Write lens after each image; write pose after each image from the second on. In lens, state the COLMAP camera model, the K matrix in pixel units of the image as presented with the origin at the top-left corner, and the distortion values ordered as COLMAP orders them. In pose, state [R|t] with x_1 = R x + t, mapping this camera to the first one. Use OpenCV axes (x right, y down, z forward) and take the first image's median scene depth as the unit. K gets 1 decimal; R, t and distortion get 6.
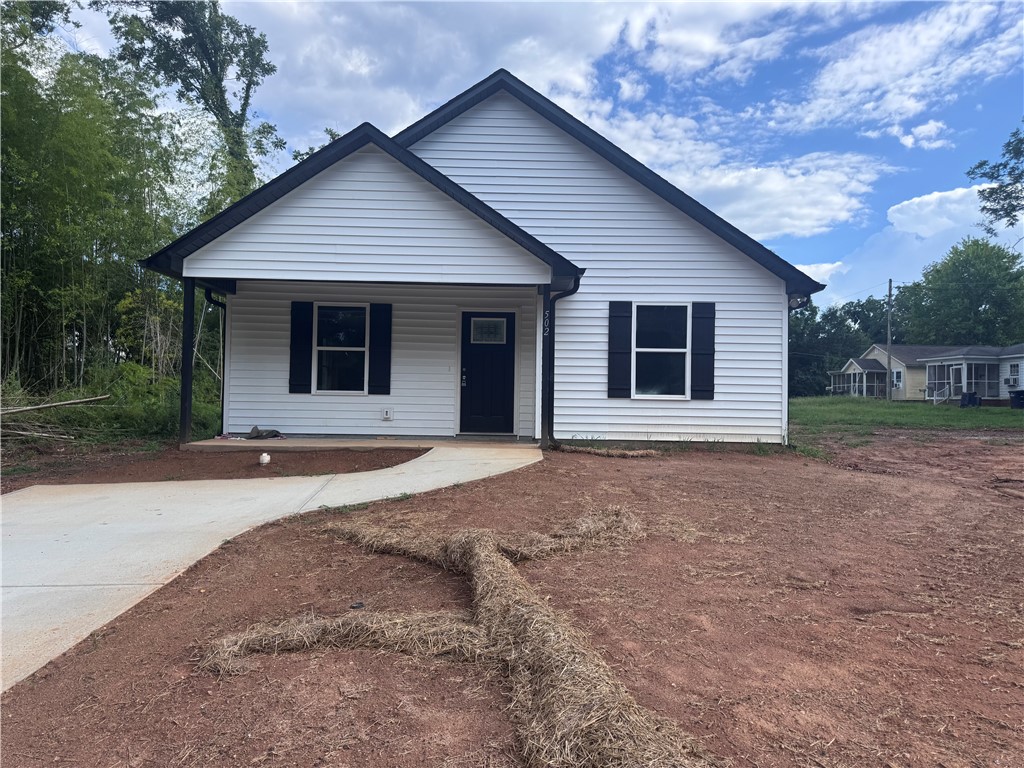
lens RADIAL K [[728.5, 0, 512.0], [0, 728.5, 384.0], [0, 0, 1]] dist [0.007701, 0.002200]
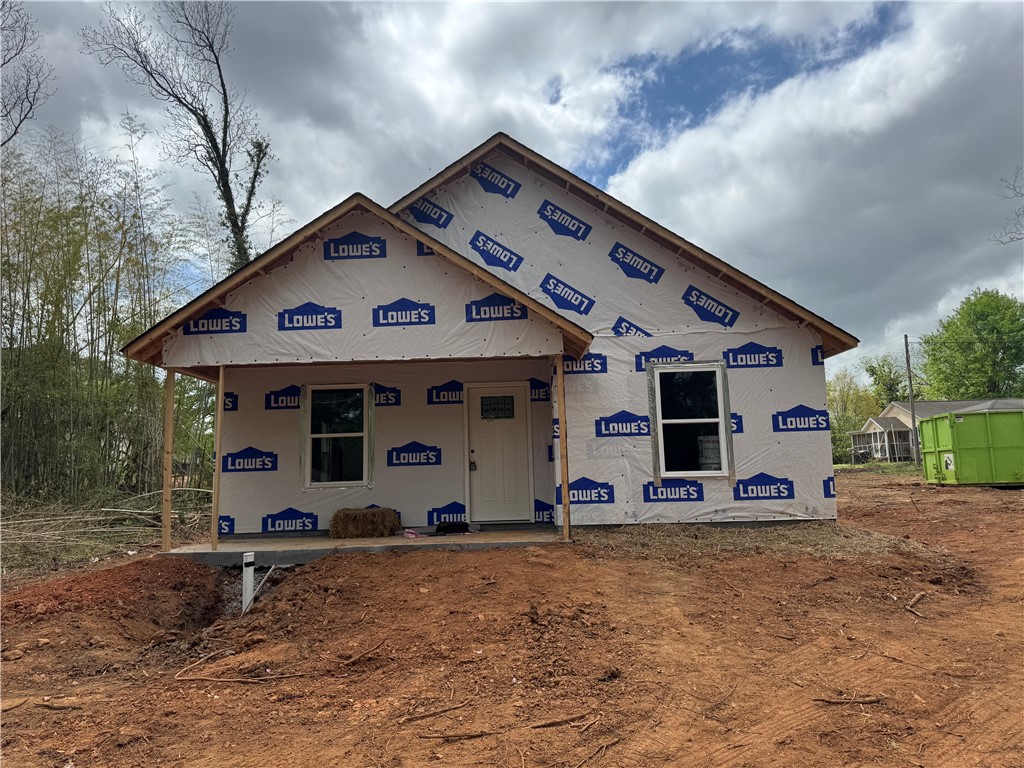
lens RADIAL K [[712.4, 0, 510.7], [0, 712.4, 329.9], [0, 0, 1]] dist [-0.000764, -0.001241]
pose [[0.998825, -0.047248, -0.010826, -0.001894], [0.044591, 0.983212, -0.176935, -0.011326], [0.019004, 0.176244, 0.984163, 0.110953]]
